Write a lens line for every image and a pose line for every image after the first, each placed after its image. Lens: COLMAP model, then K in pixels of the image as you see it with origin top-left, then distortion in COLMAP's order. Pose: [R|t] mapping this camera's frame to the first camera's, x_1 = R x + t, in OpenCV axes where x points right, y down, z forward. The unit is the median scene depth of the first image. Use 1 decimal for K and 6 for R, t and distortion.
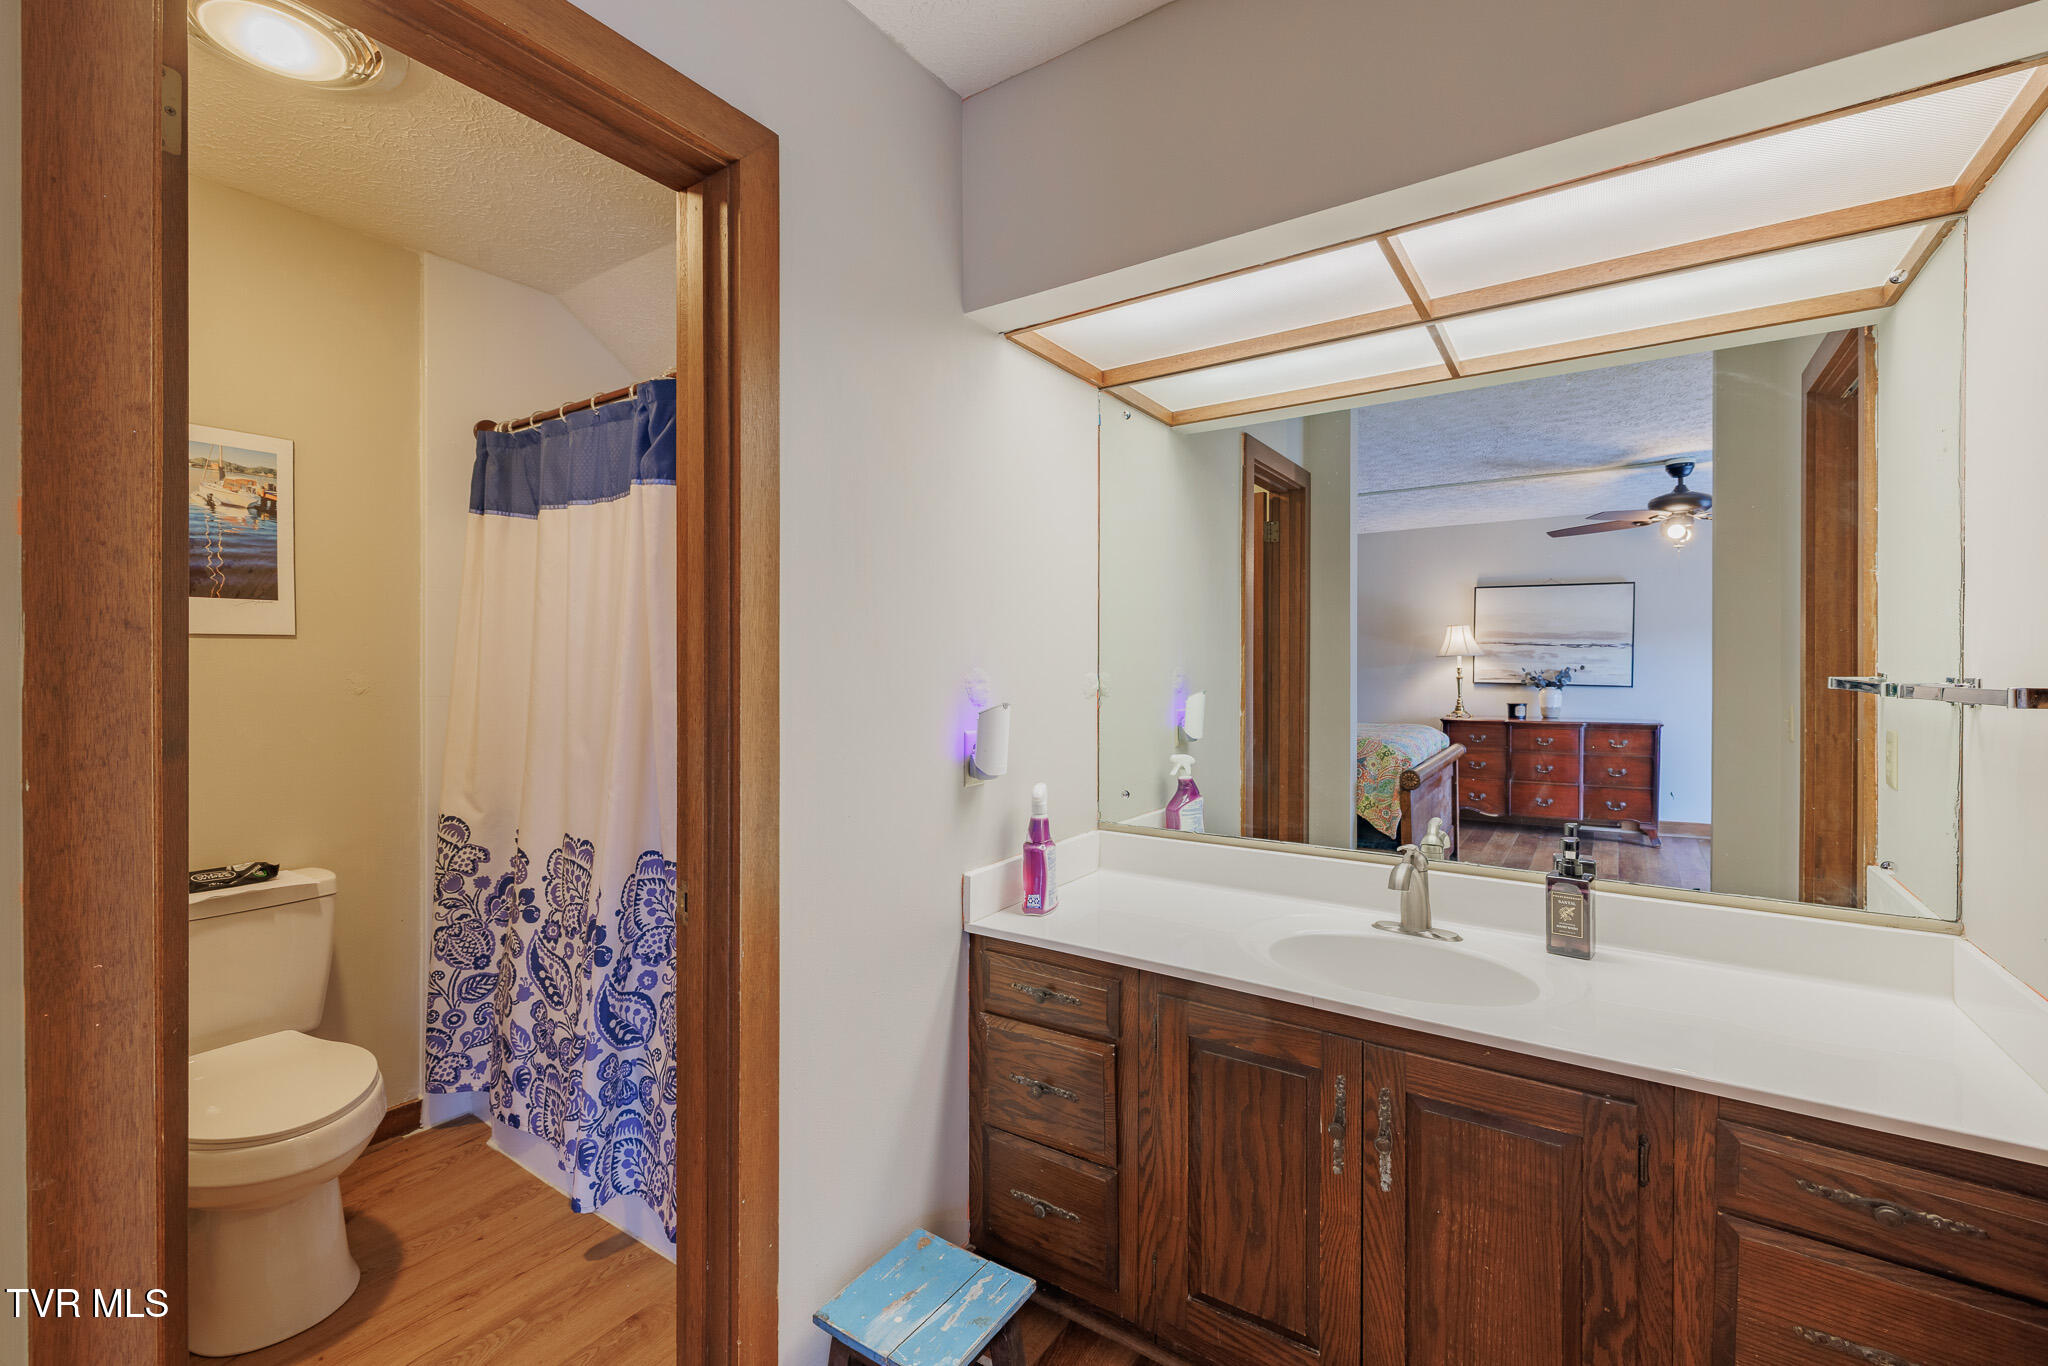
lens RADIAL K [[878.4, 0, 1024.8], [0, 878.4, 679.4], [0, 0, 1]] dist [-0.001832, 0.000916]
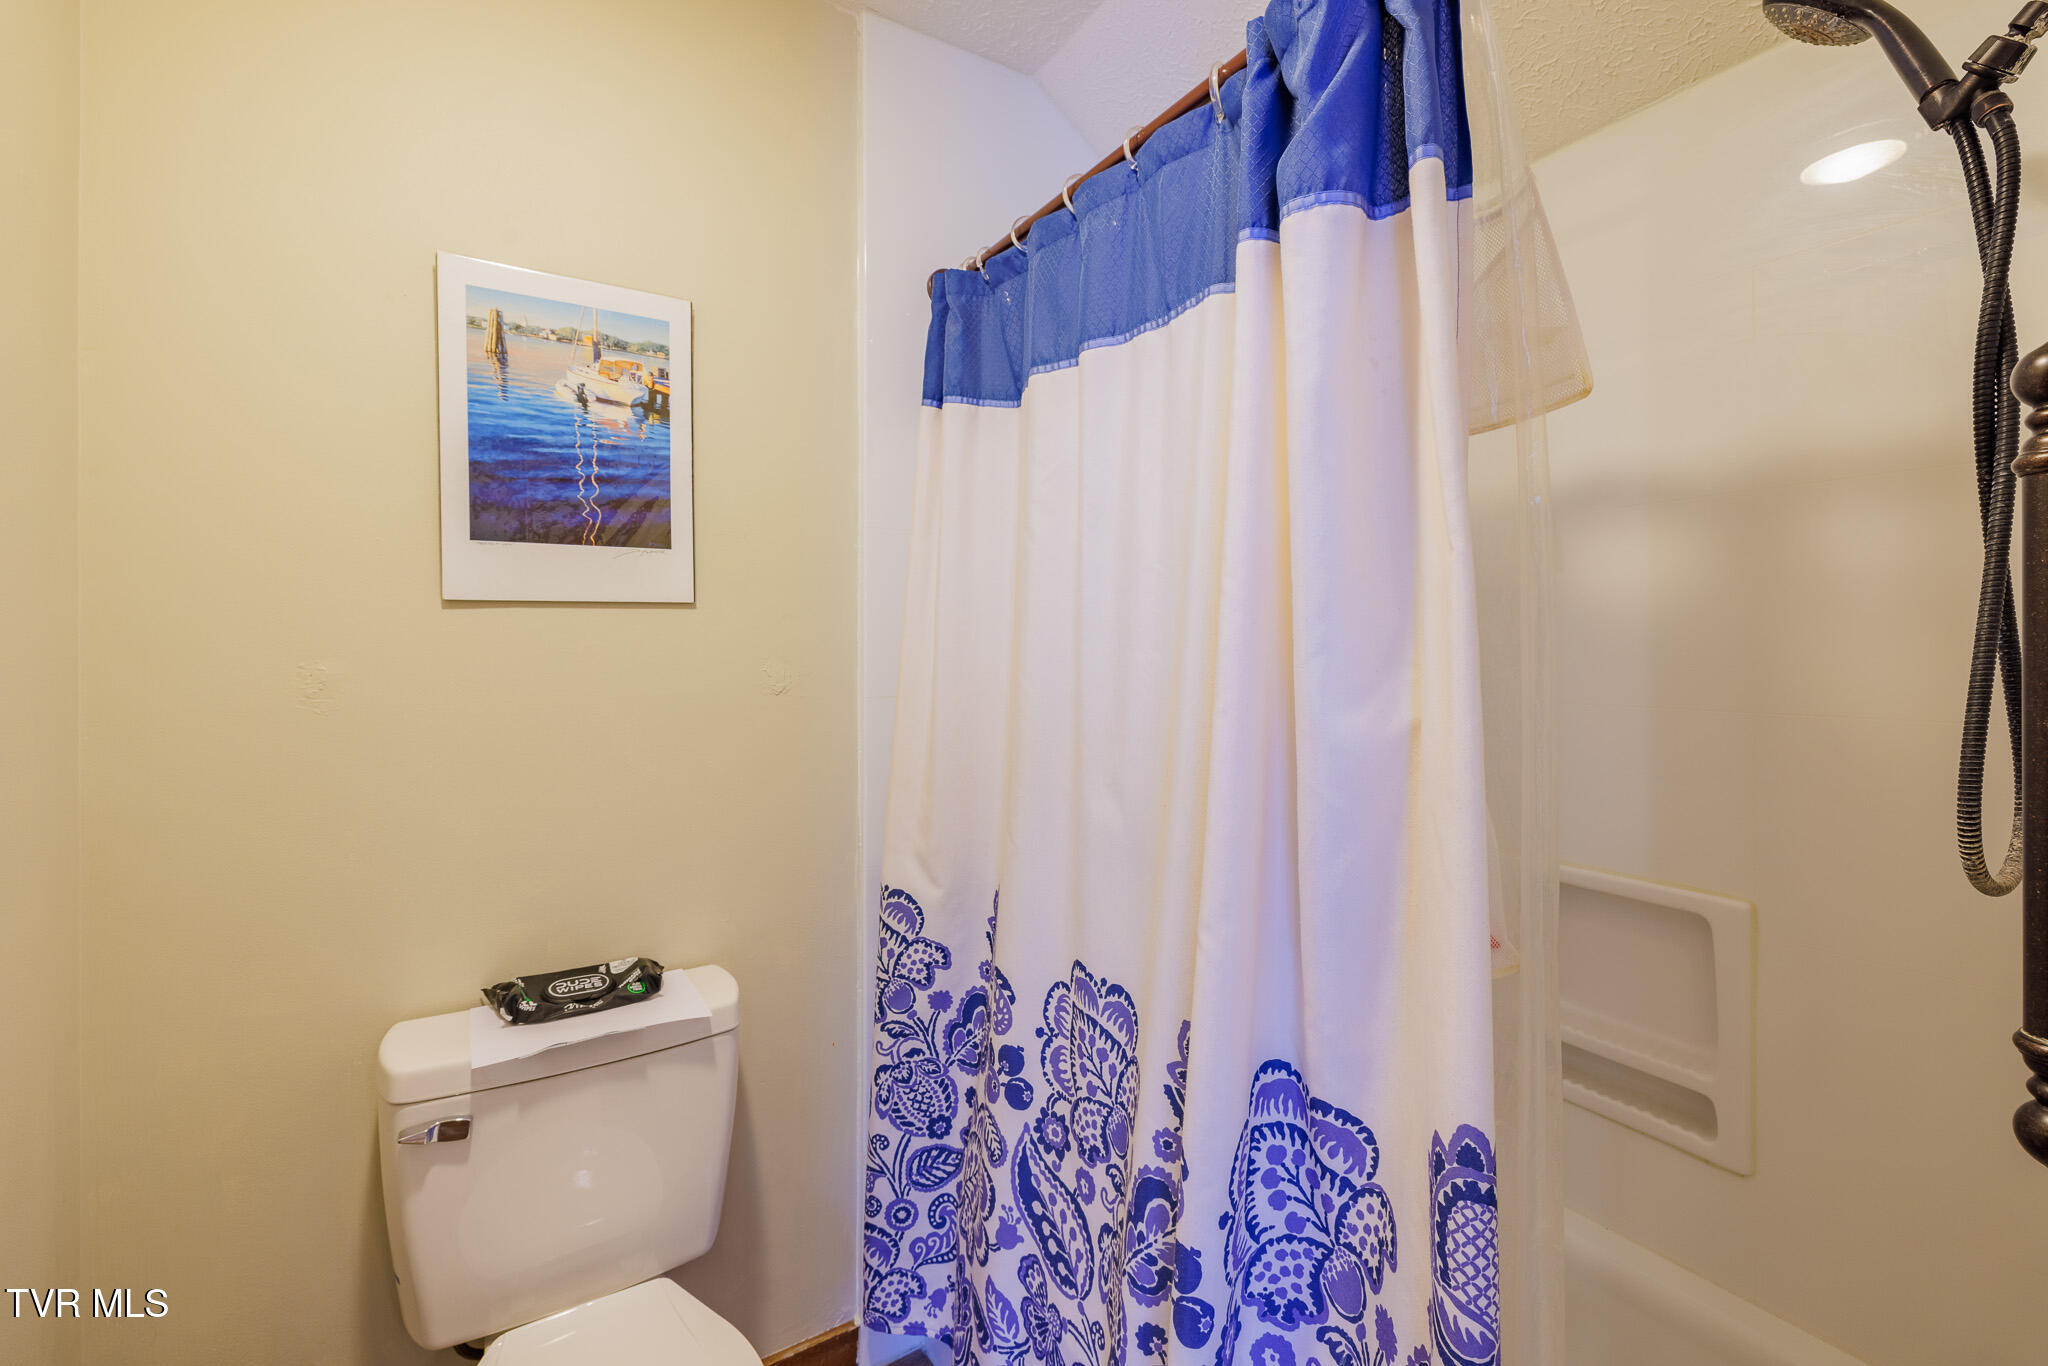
lens RADIAL K [[878.4, 0, 1022.1], [0, 878.4, 677.7], [0, 0, 1]] dist [-0.001832, 0.000916]
pose [[0.905555, 0.011632, -0.424069, -0.333416], [-0.003202, 0.999783, 0.020587, -0.009261], [0.424216, -0.017285, 0.905396, 0.509991]]
